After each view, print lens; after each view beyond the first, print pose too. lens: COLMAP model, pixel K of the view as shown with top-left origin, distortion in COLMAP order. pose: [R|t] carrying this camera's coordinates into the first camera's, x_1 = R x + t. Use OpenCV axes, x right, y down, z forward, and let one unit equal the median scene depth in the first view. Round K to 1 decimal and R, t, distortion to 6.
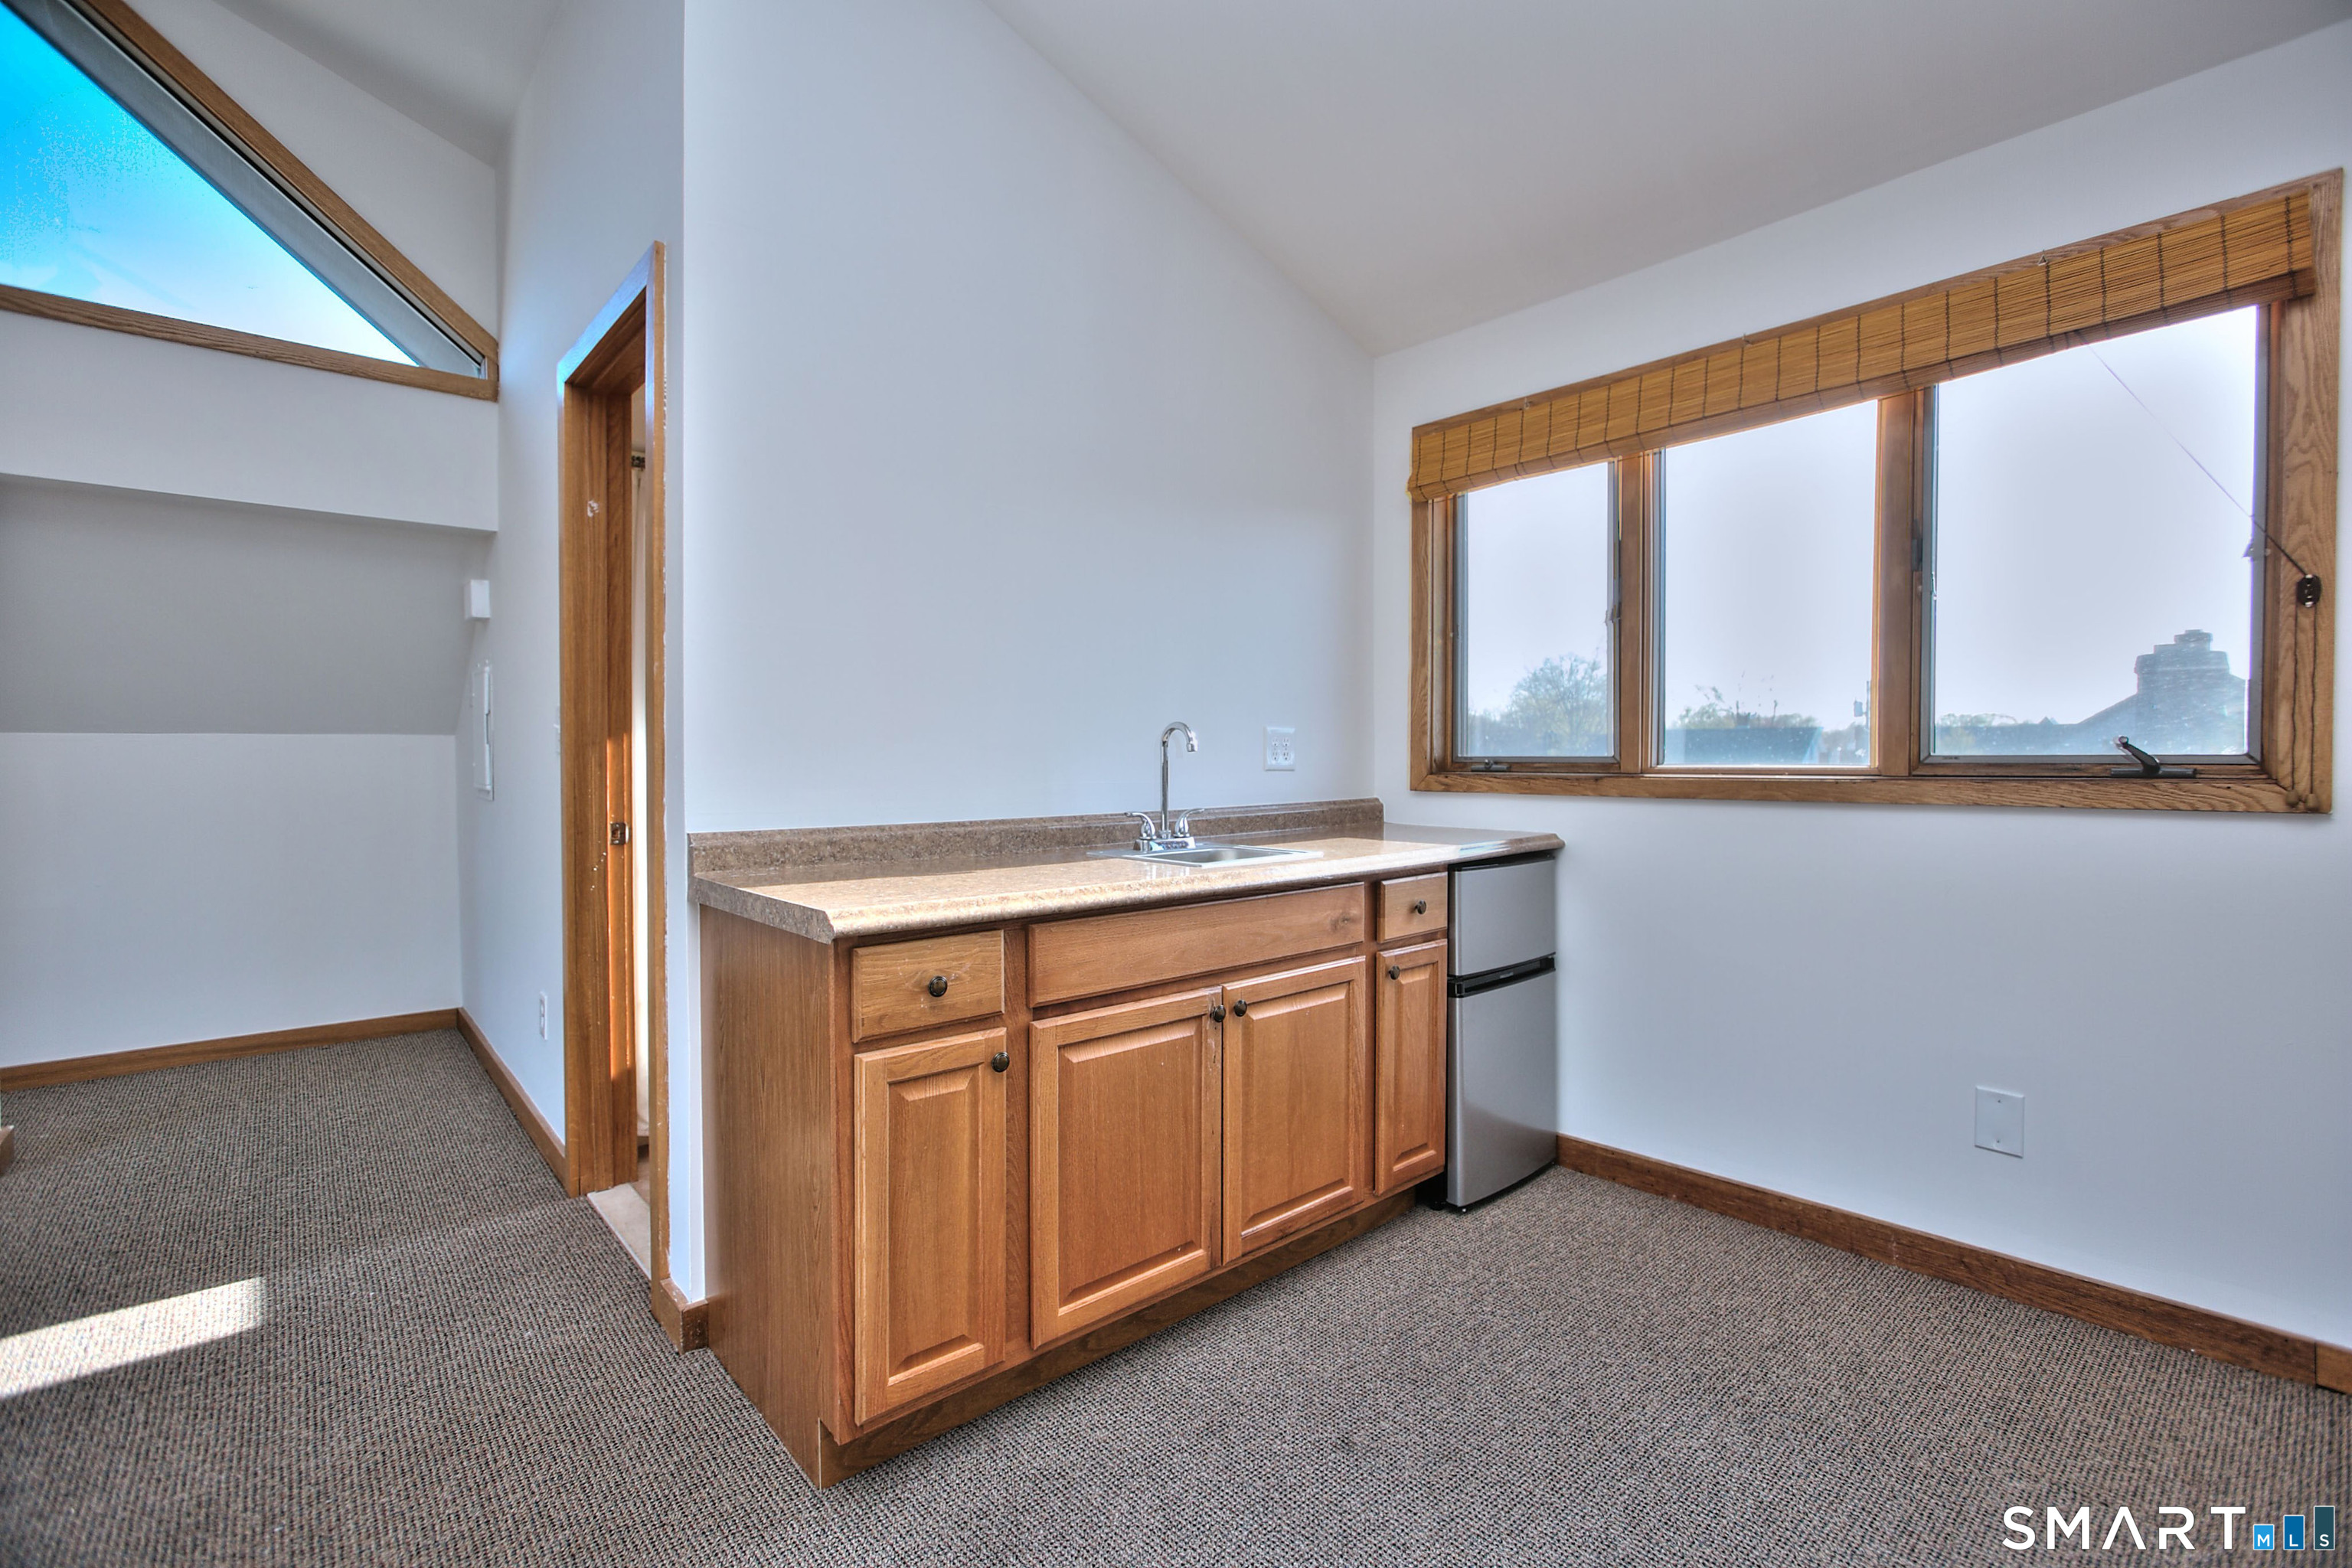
lens RADIAL K [[1083.6, 0, 1180.7], [0, 1083.6, 753.2], [0, 0, 1]] dist [-0.053222, 0.022791]
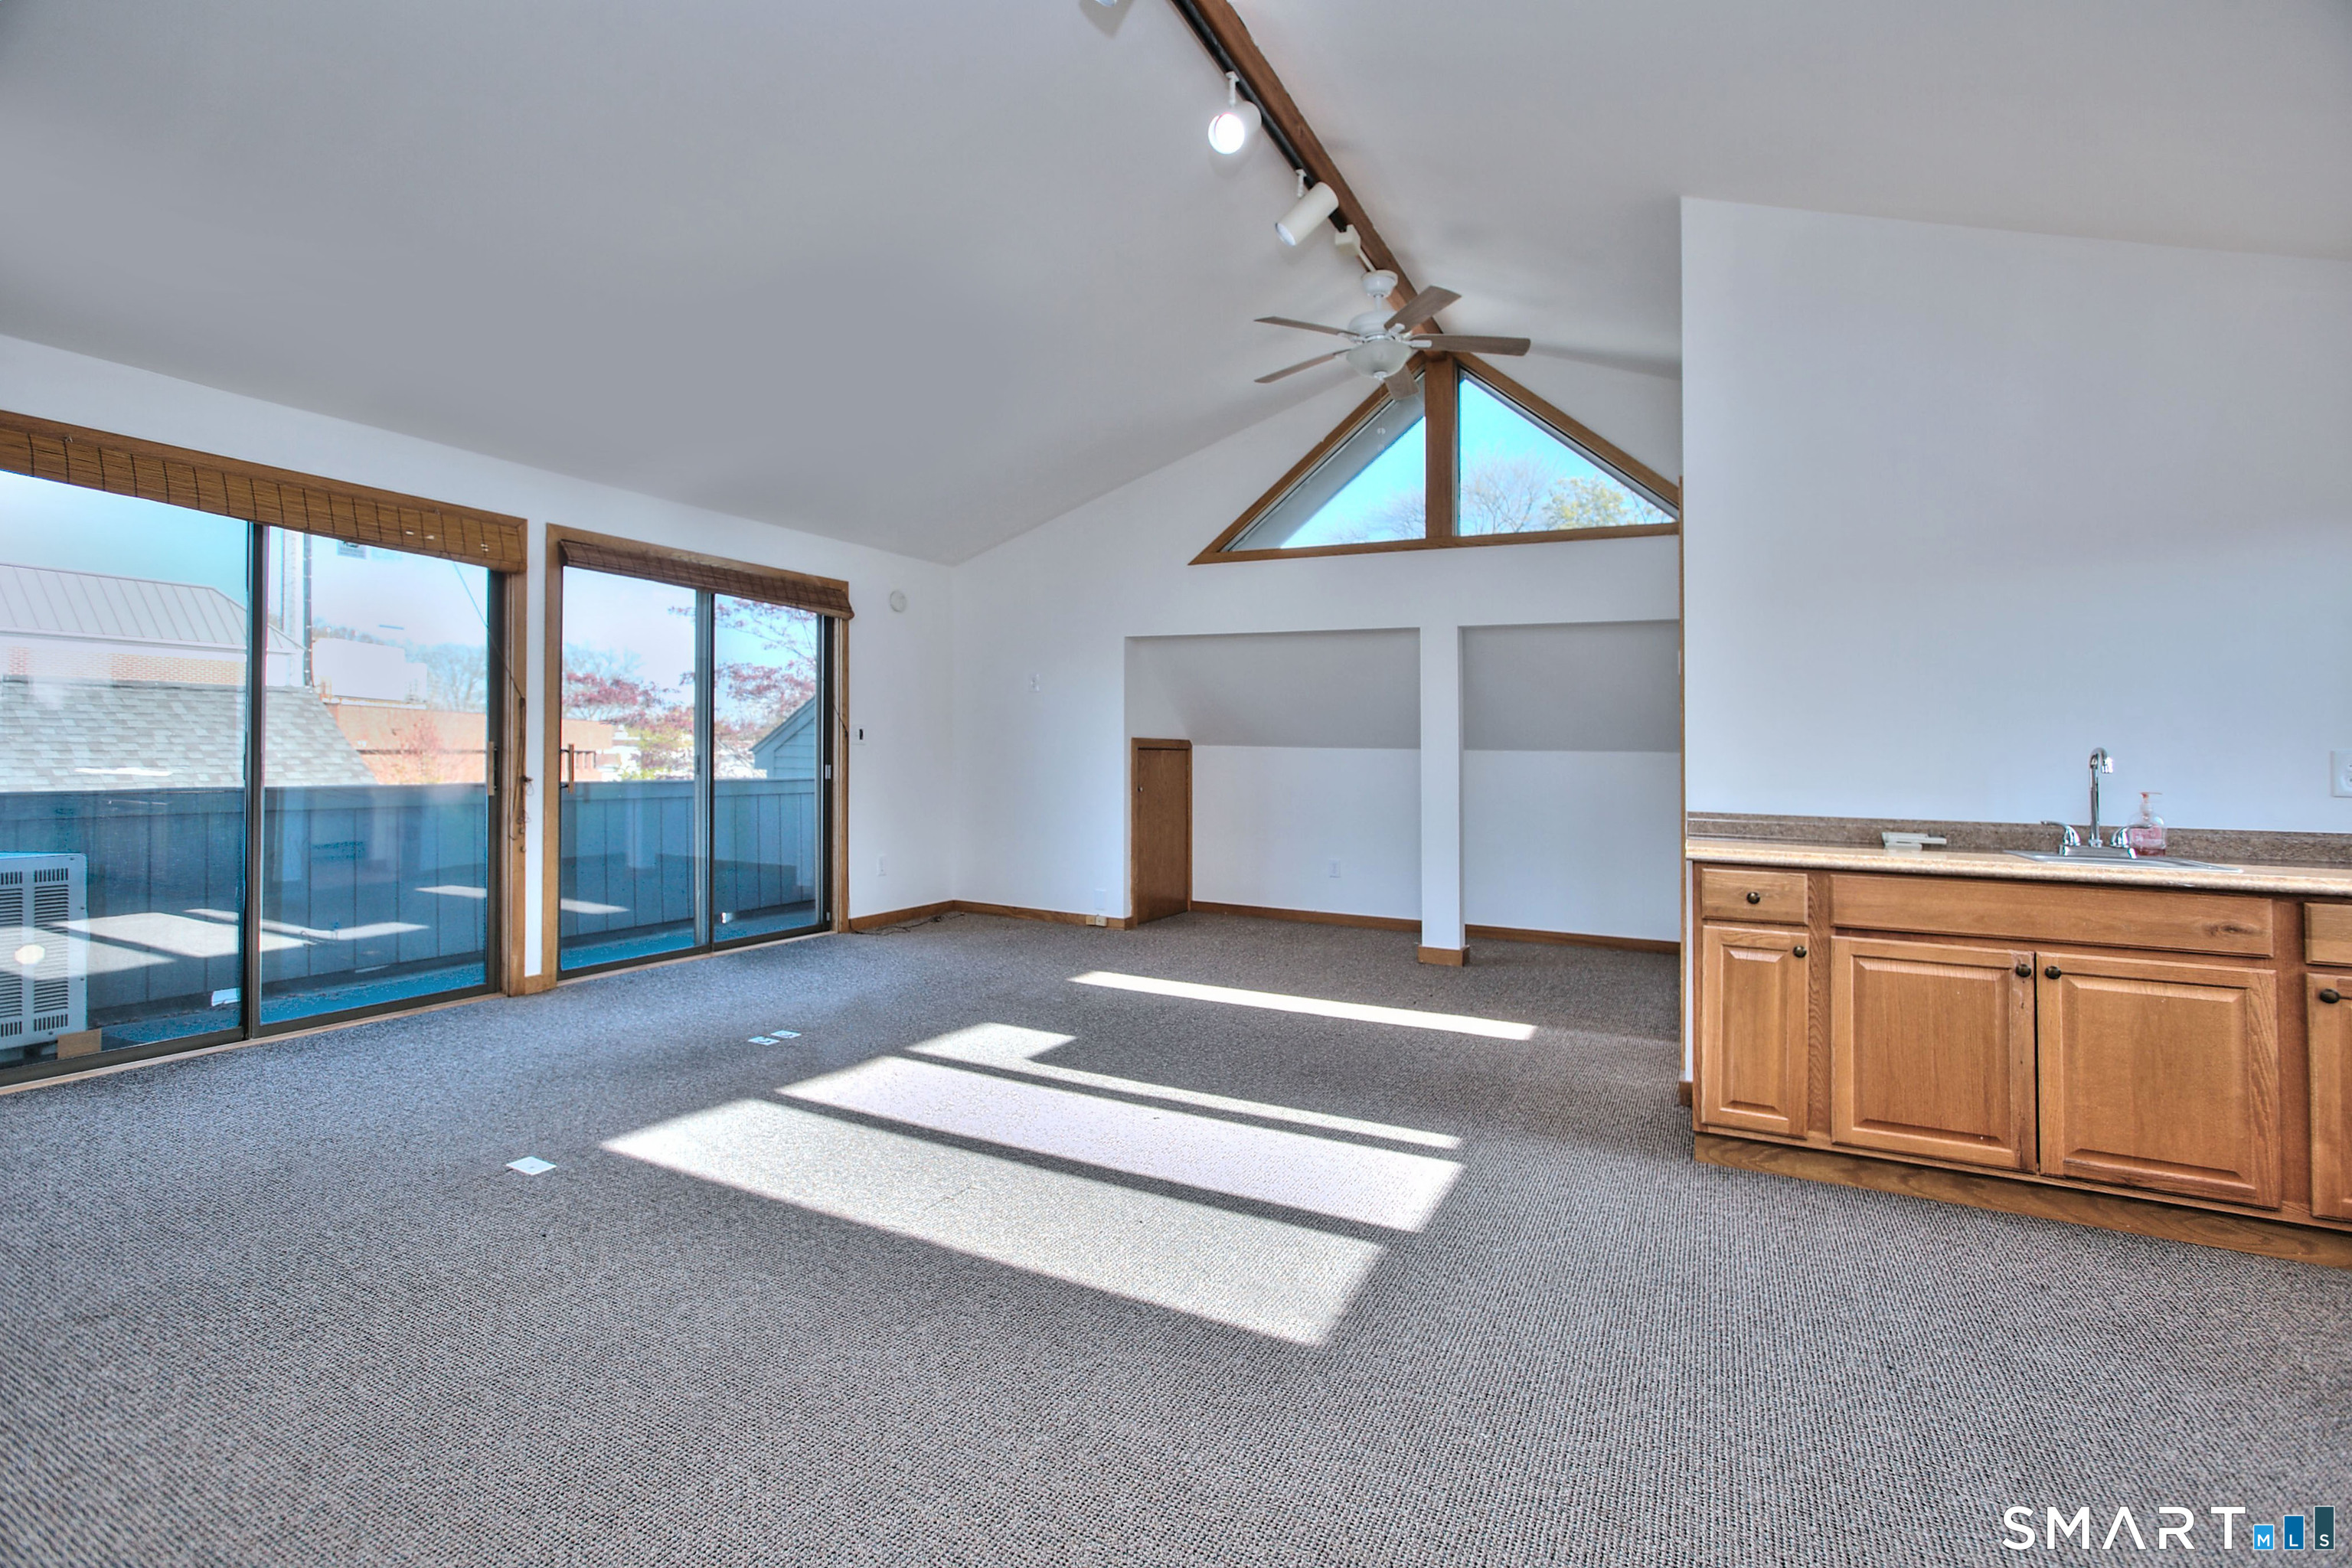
lens RADIAL K [[1083.6, 0, 1180.7], [0, 1083.6, 753.2], [0, 0, 1]] dist [-0.053222, 0.022791]
pose [[0.385996, 0.004155, -0.922491, 0.759053], [-0.018418, 0.999825, -0.003204, -0.001552], [0.922316, 0.018227, 0.386005, -0.418257]]
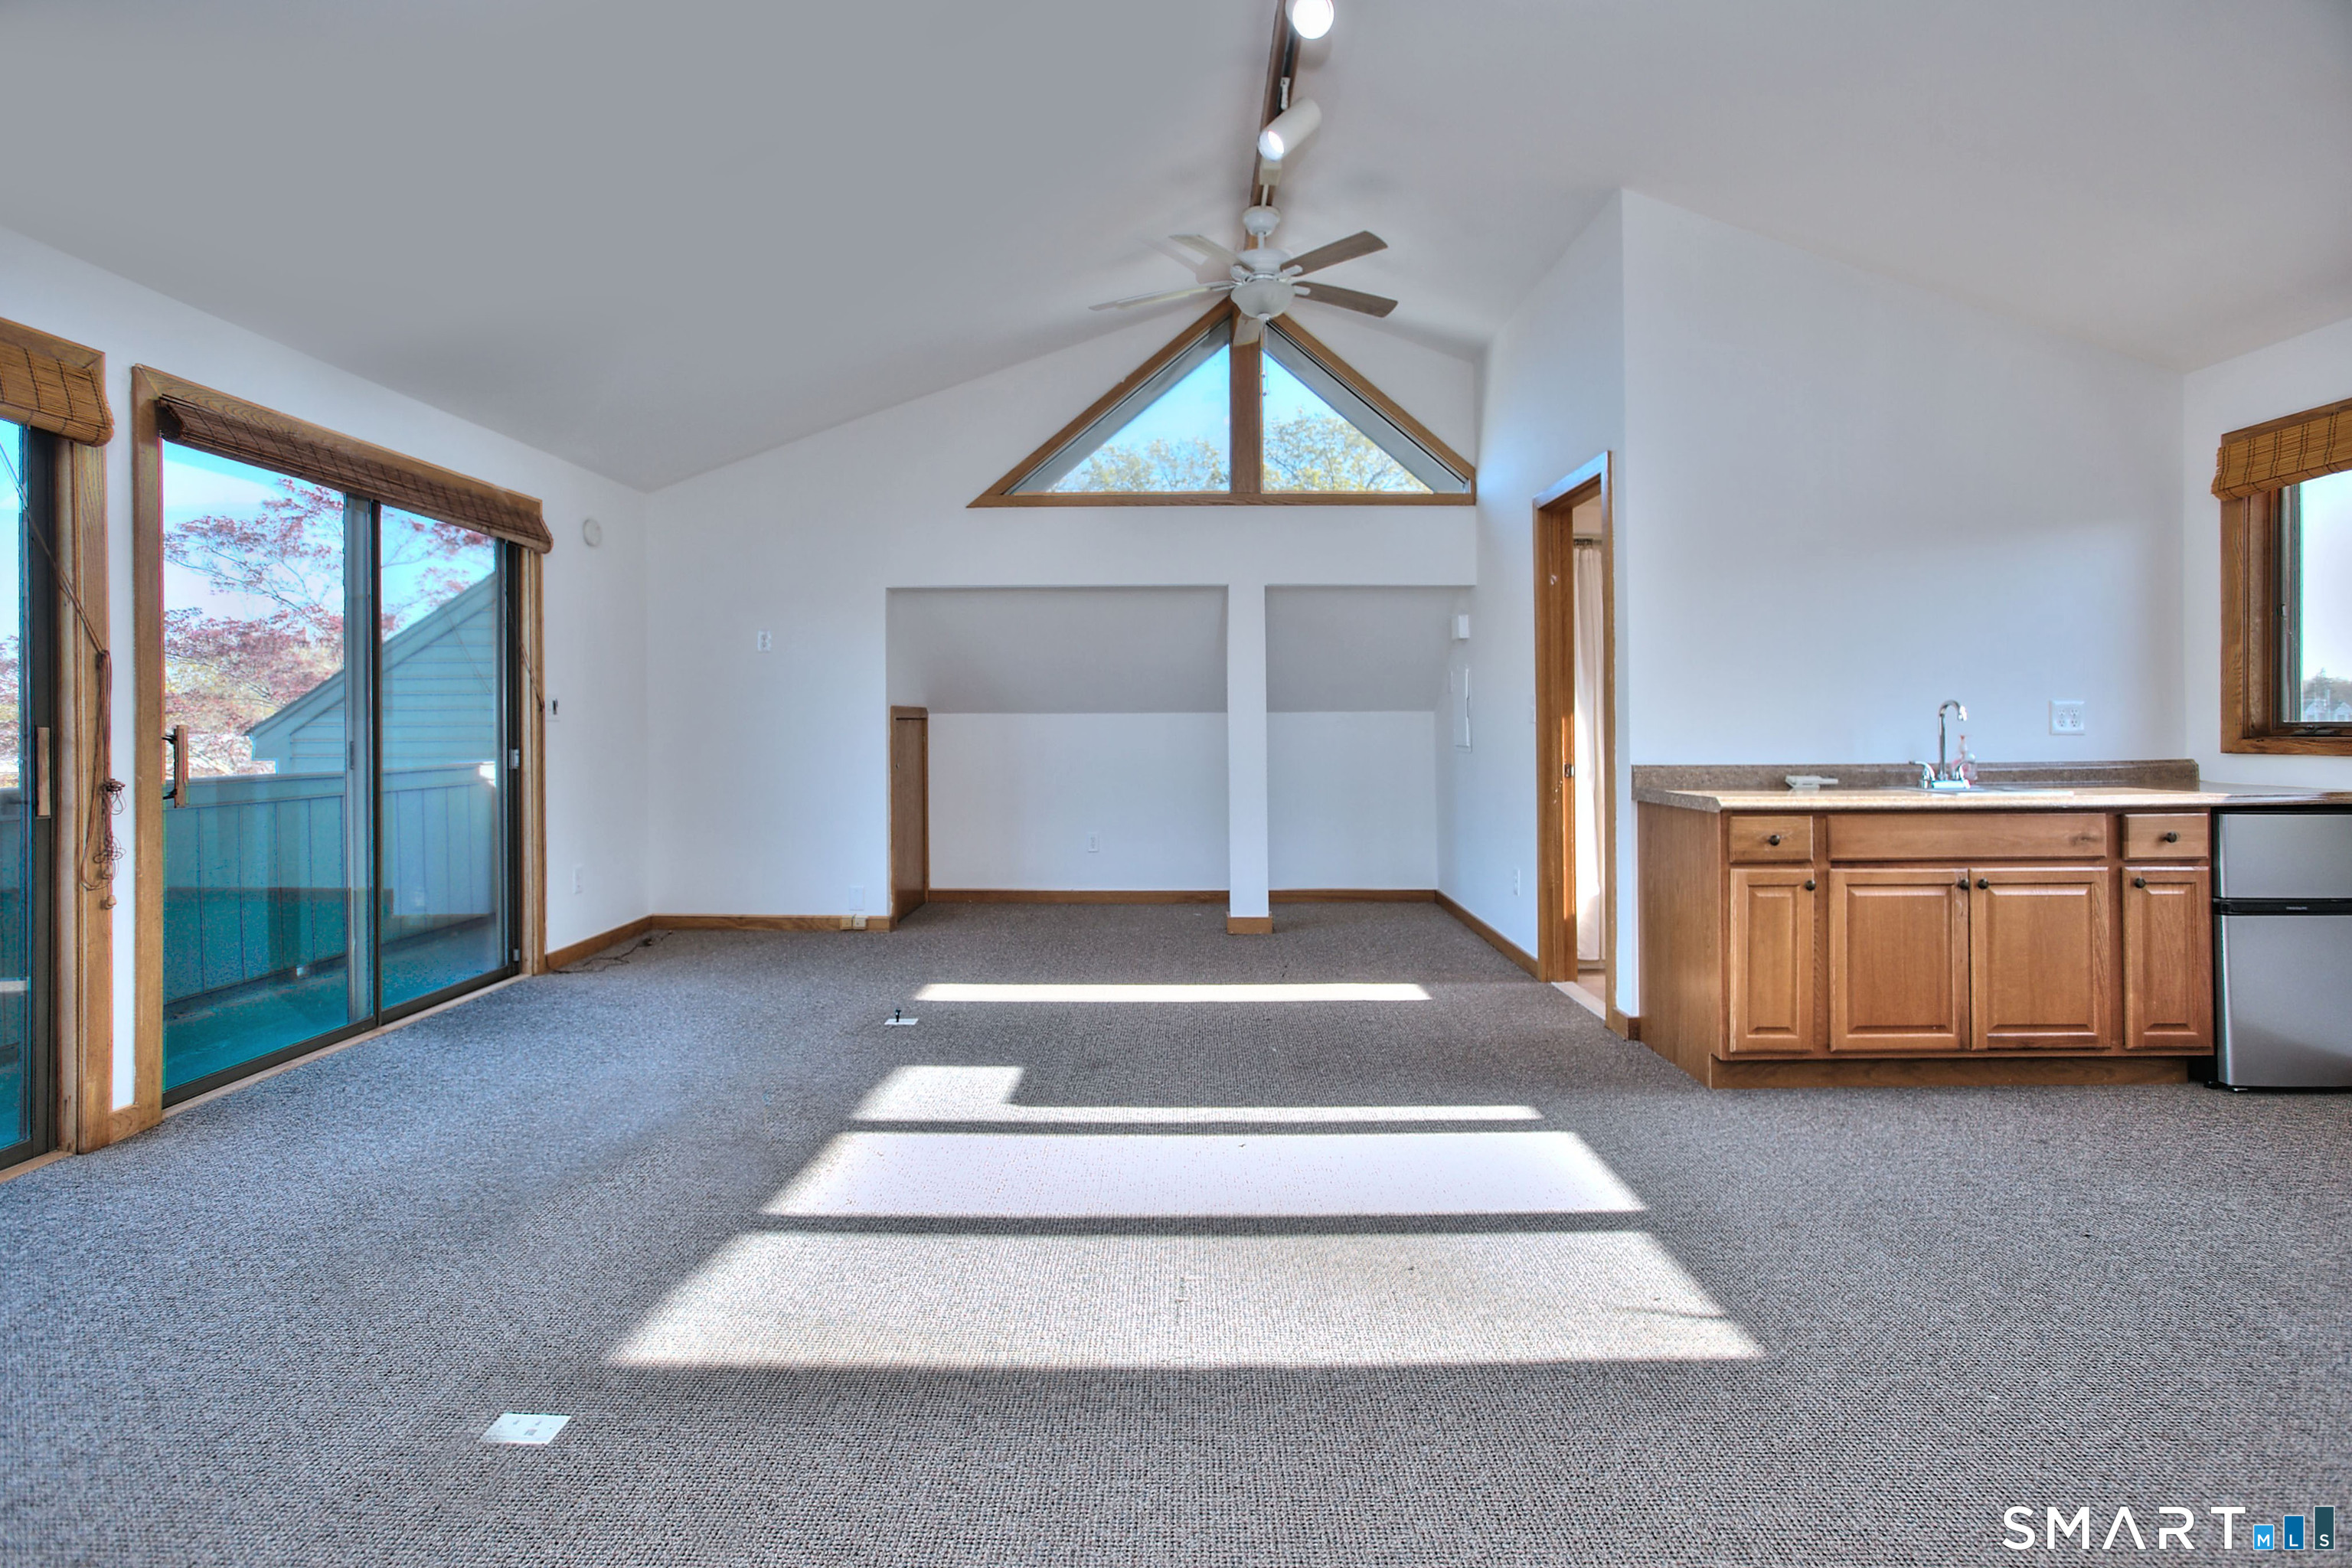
lens RADIAL K [[1108.8, 0, 1200.7], [0, 1108.8, 720.8], [0, 0, 1]] dist [-0.055500, 0.025719]
pose [[0.759202, -0.006874, -0.650819, 0.204637], [0.005341, 0.999976, -0.004332, -0.000115], [0.650833, -0.000187, 0.759221, -0.874005]]
